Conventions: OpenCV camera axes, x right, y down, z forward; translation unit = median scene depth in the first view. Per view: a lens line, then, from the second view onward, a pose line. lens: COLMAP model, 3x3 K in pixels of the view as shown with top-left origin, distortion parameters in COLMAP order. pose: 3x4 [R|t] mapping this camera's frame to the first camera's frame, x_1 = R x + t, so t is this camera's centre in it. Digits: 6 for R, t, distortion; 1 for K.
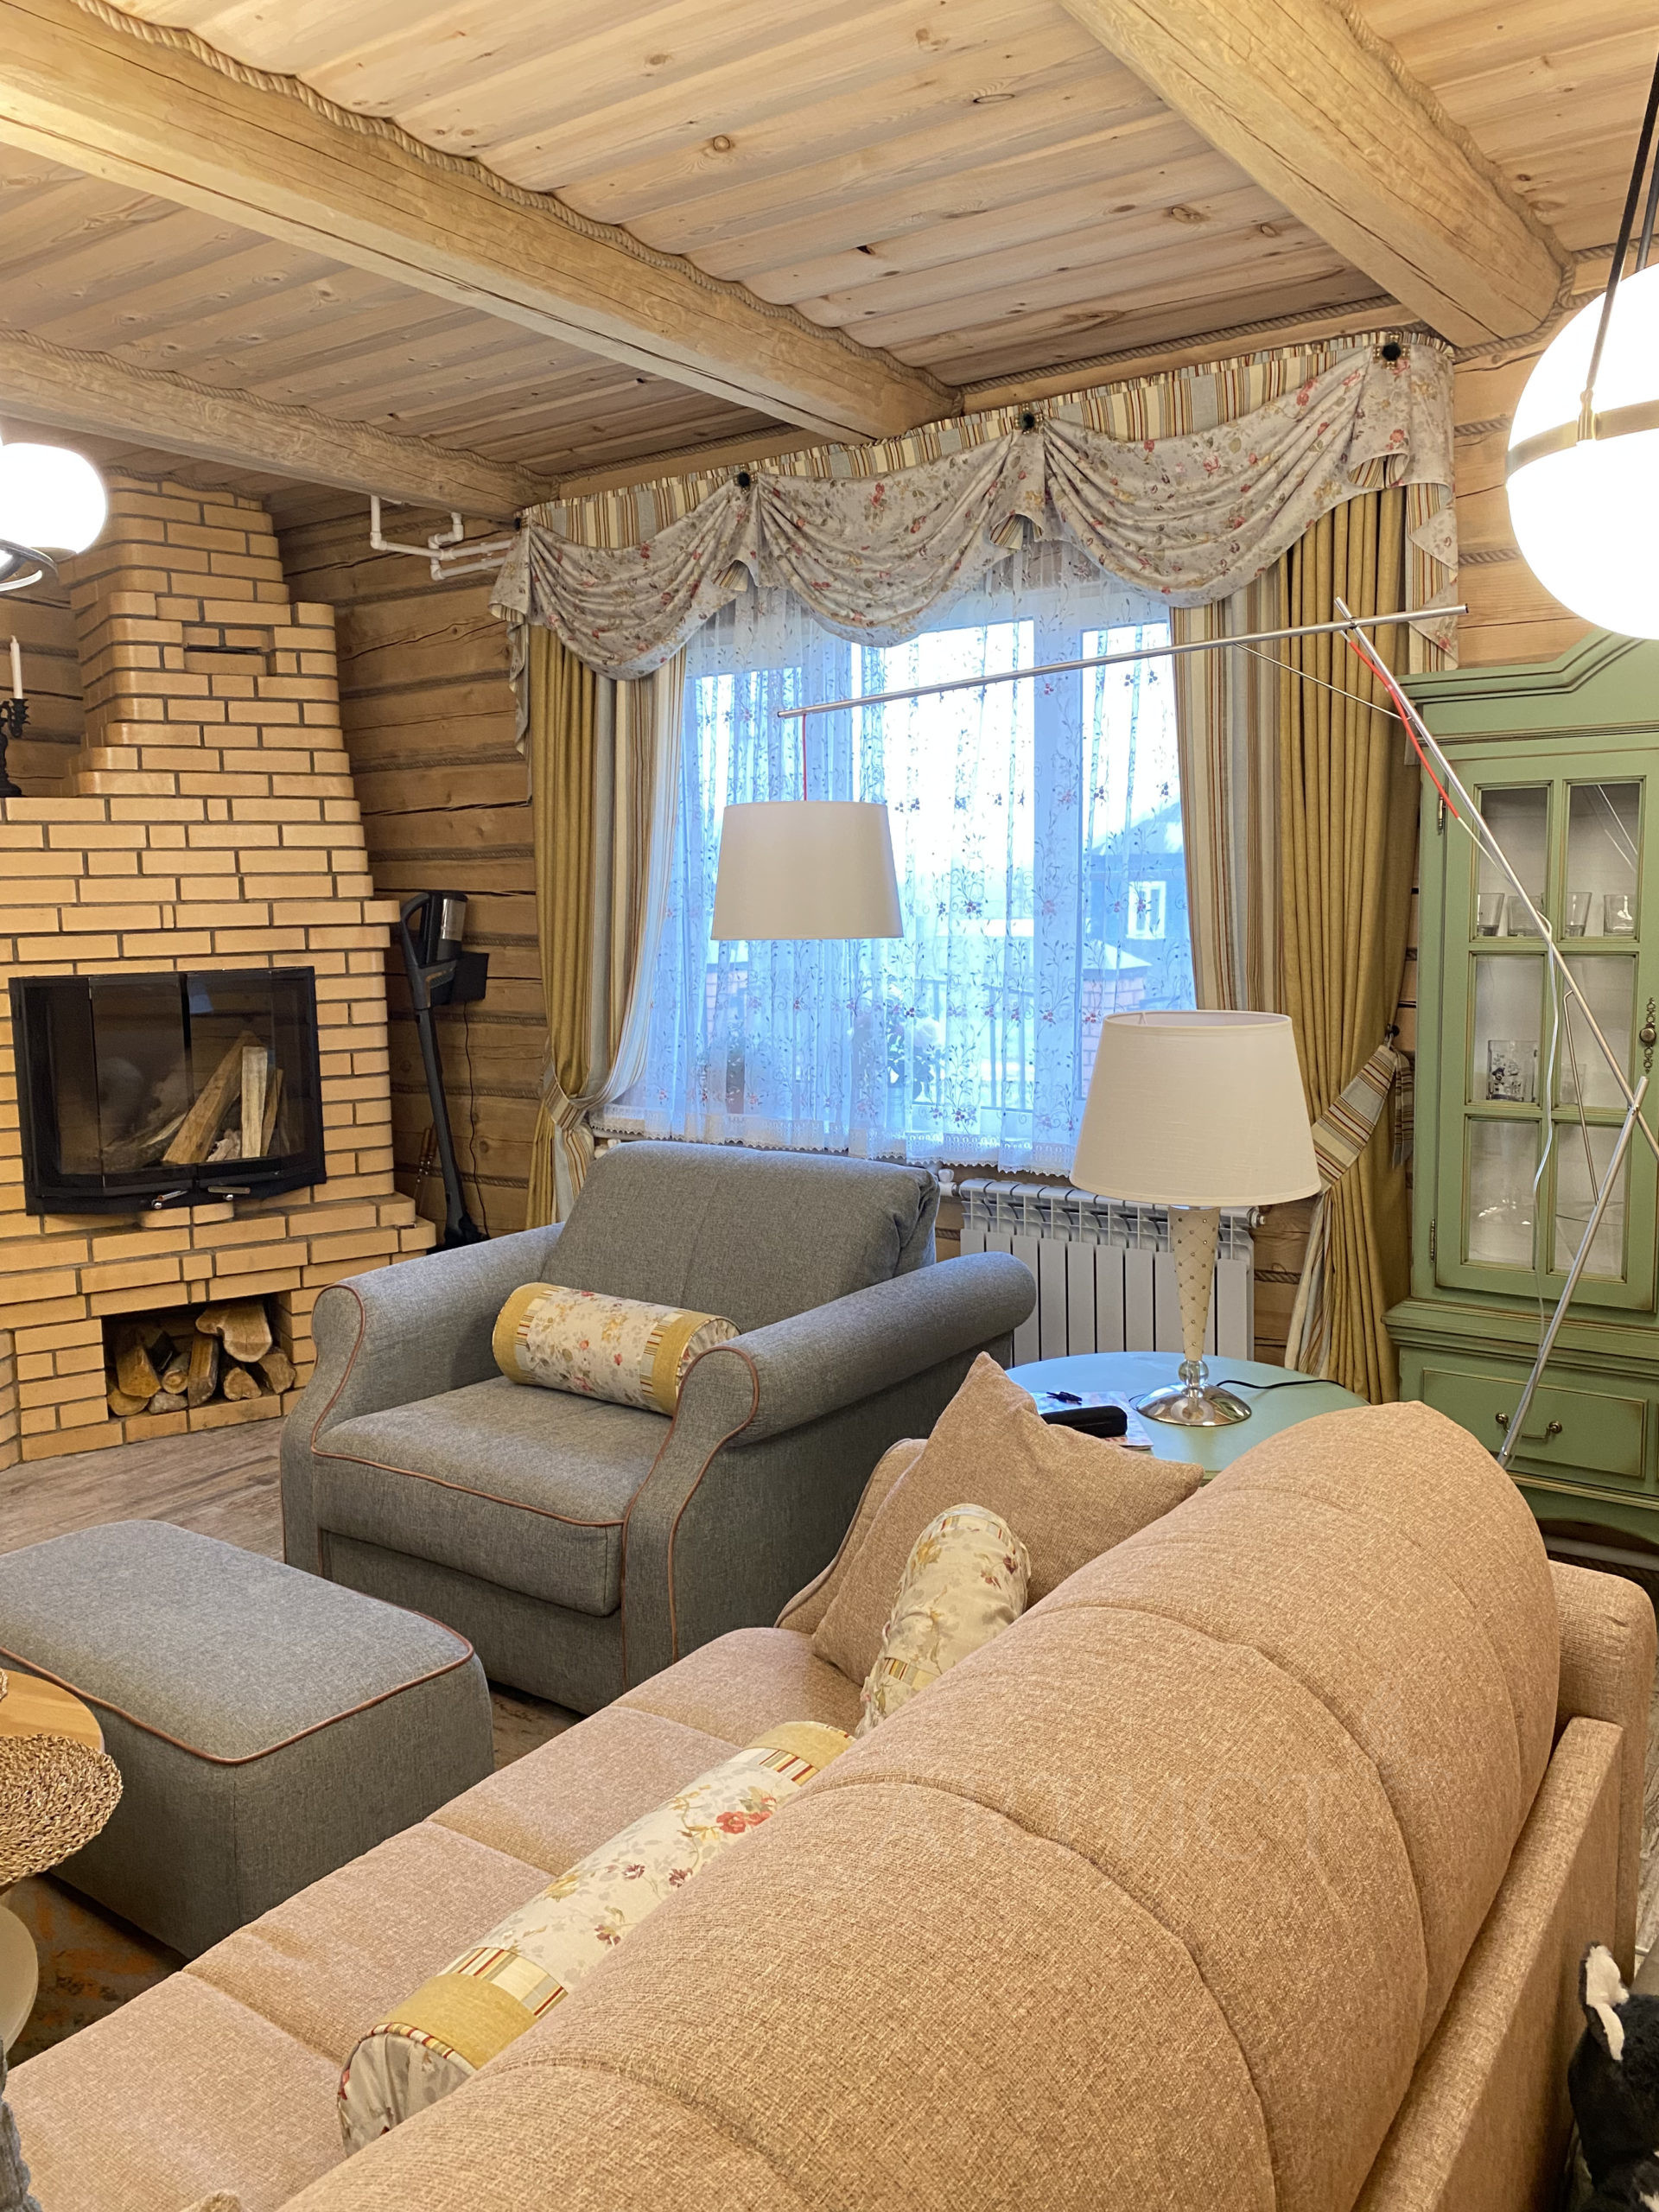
lens RADIAL K [[1672.7, 0, 825.1], [0, 1672.7, 1103.1], [0, 0, 1]] dist [0.176908, -0.528667]
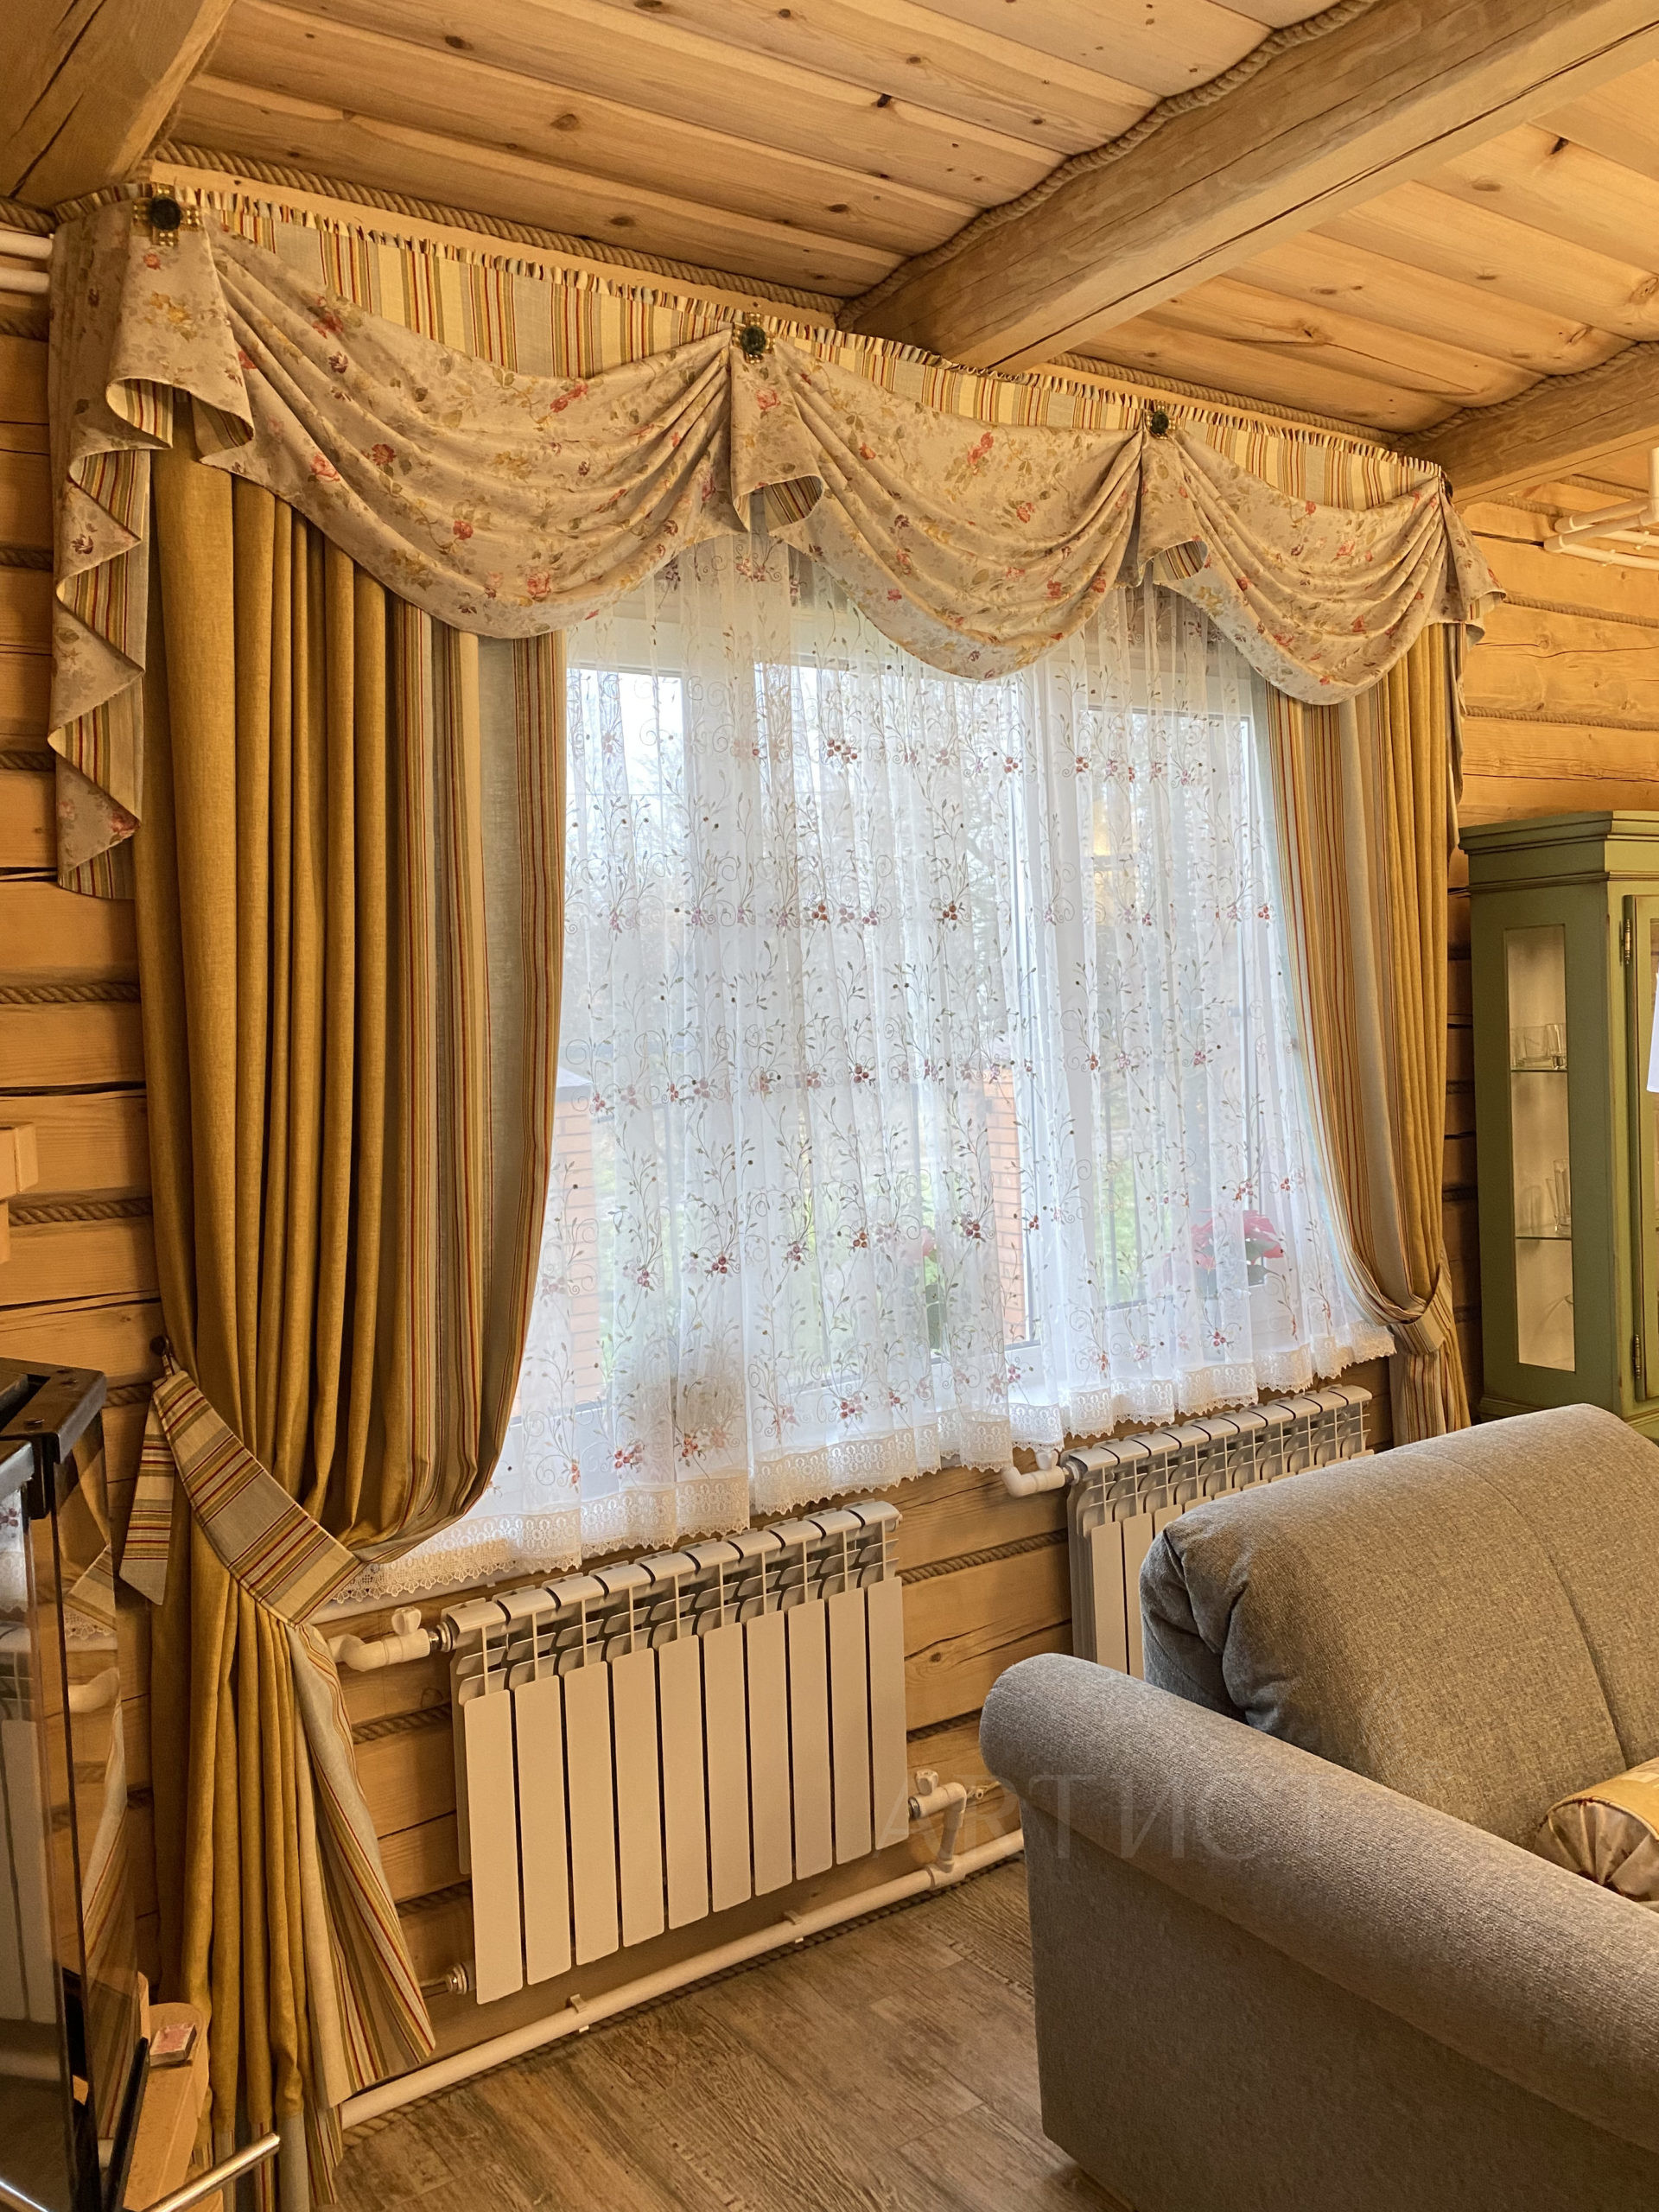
lens RADIAL K [[1685.6, 0, 833.2], [0, 1685.6, 1084.4], [0, 0, 1]] dist [0.071918, -0.109390]
pose [[0.350444, -0.041862, 0.935648, -0.672170], [0.154671, 0.987871, -0.013732, -0.124091], [-0.923724, 0.149530, 0.352668, 0.931568]]
